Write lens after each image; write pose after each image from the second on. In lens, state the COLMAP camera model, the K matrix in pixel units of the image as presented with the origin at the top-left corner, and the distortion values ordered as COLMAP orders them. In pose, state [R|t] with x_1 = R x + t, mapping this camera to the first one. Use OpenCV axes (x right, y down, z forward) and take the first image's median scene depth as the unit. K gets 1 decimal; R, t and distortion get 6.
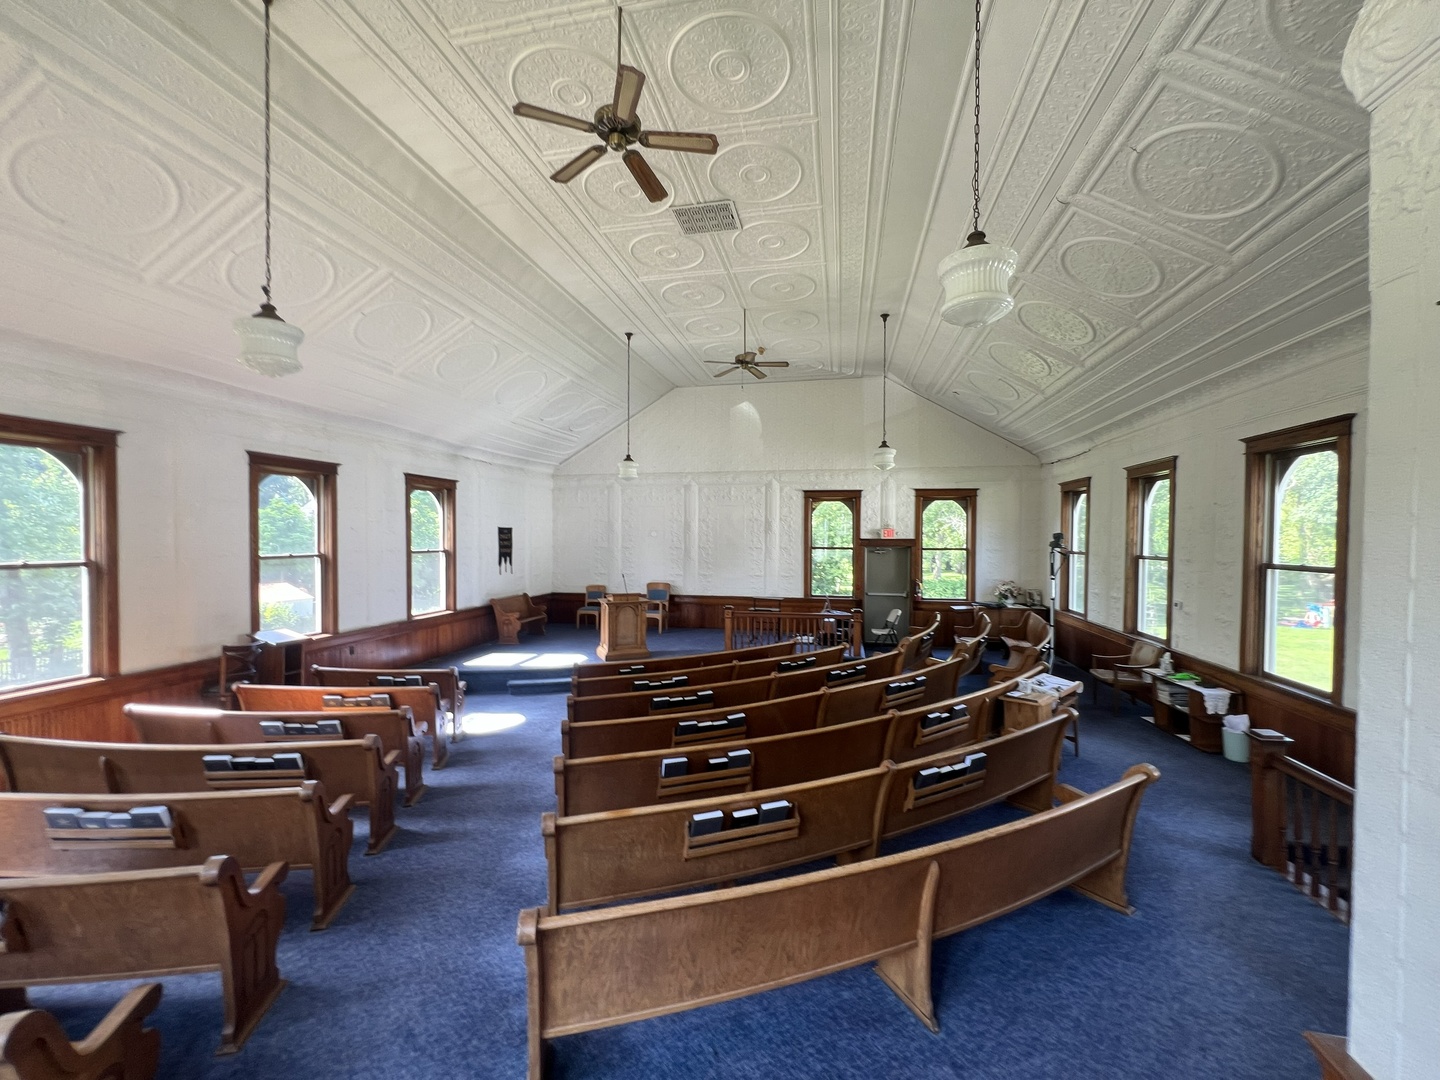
lens RADIAL K [[575.8, 0, 720.0], [0, 575.8, 540.0], [0, 0, 1]] dist [0.000259, 0.000397]
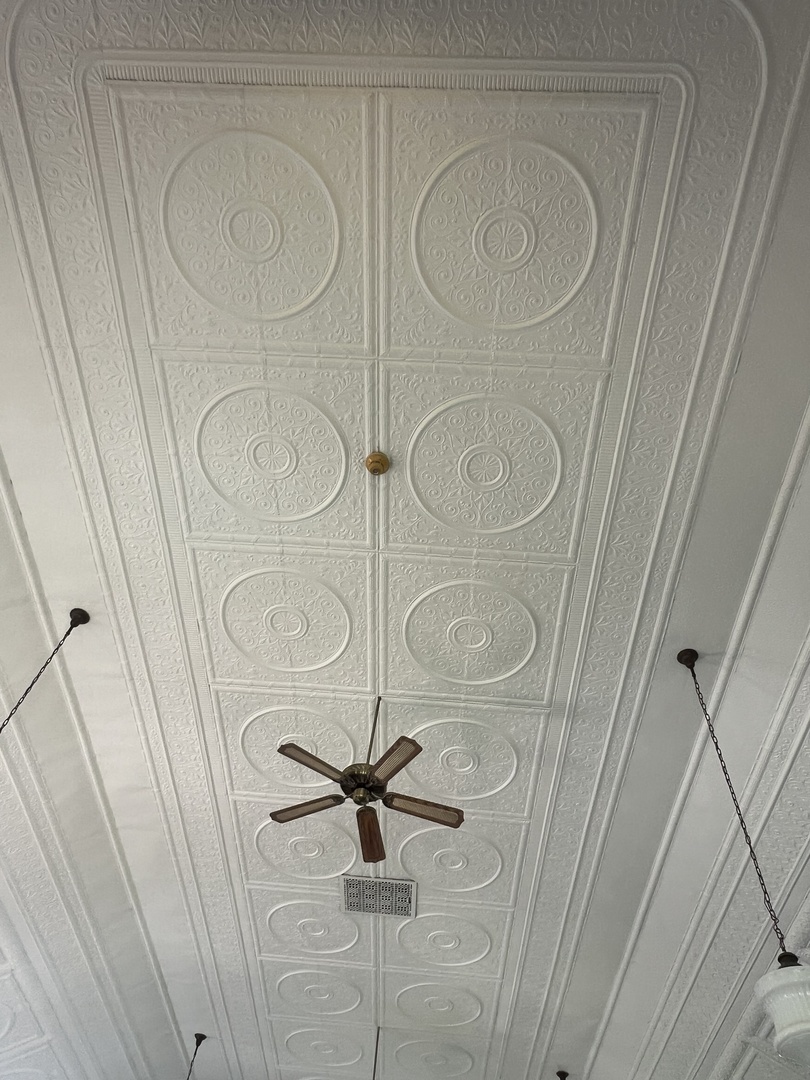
lens RADIAL K [[747.0, 0, 405.0], [0, 747.0, 540.0], [0, 0, 1]] dist [-0.005584, -0.006591]
pose [[0.972576, 0.226615, 0.052363, -0.186709], [-0.081363, 0.542400, -0.836171, 0.079106], [-0.217891, 0.808980, 0.545963, -0.031093]]
